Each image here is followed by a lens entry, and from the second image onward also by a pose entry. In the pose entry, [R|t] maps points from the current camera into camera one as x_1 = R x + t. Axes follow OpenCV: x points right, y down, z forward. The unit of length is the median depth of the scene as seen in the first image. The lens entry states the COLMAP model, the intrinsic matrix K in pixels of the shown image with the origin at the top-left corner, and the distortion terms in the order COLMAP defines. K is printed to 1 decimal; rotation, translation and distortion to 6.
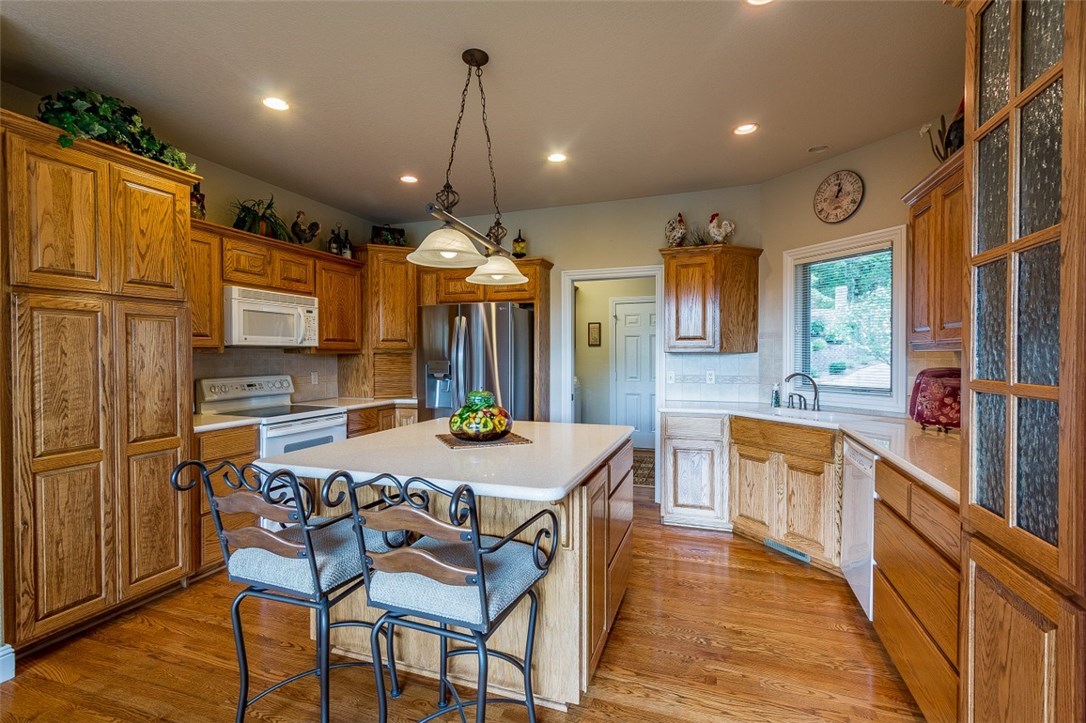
lens RADIAL K [[496.0, 0, 536.8], [0, 496.0, 364.7], [0, 0, 1]] dist [0.004036, -0.002057]
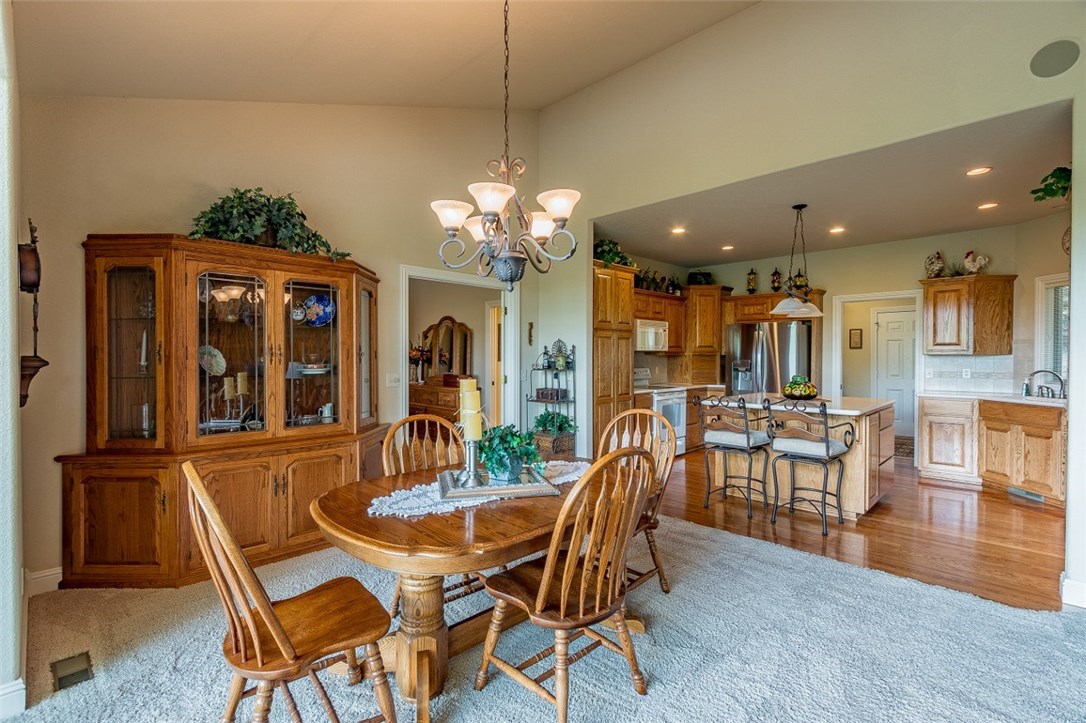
lens RADIAL K [[496.0, 0, 531.8], [0, 496.0, 363.7], [0, 0, 1]] dist [0.004036, -0.002057]
pose [[0.905112, 0.008152, -0.425095, -0.144274], [-0.009311, 0.999956, -0.000650, 0.012293], [0.425071, 0.004546, 0.905149, -0.738424]]
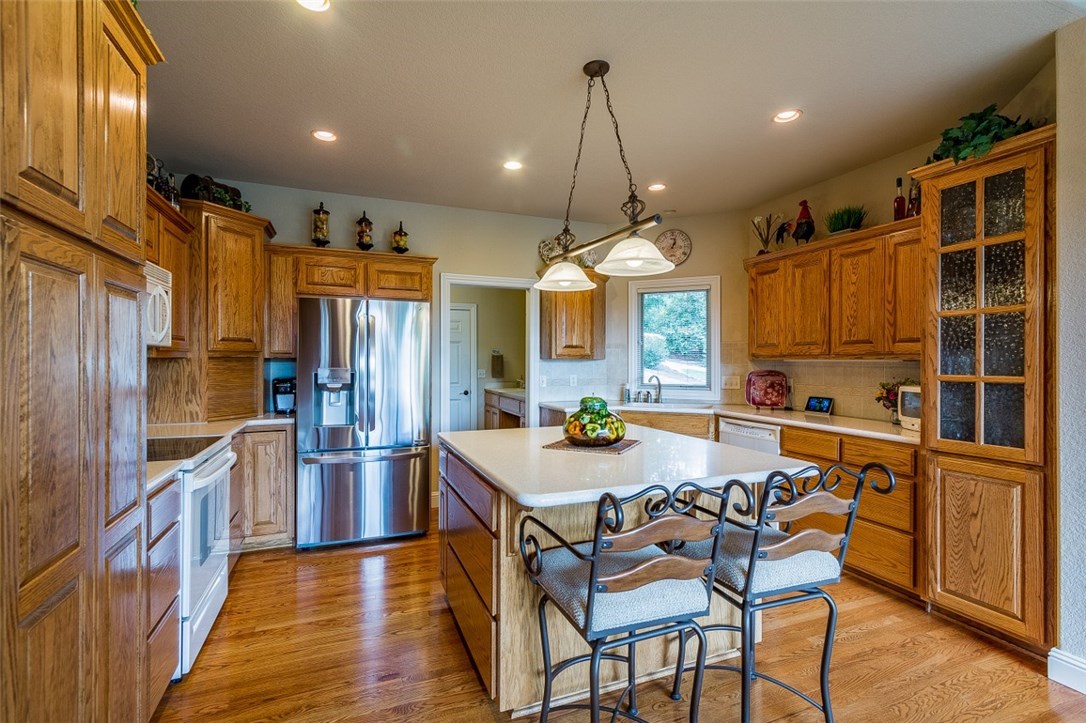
lens RADIAL K [[496.0, 0, 540.7], [0, 496.0, 360.7], [0, 0, 1]] dist [0.004036, -0.002057]
pose [[0.745838, 0.004072, 0.666115, -0.524144], [0.009462, 0.999816, -0.016706, -0.002639], [-0.666060, 0.018763, 0.745662, 0.193074]]
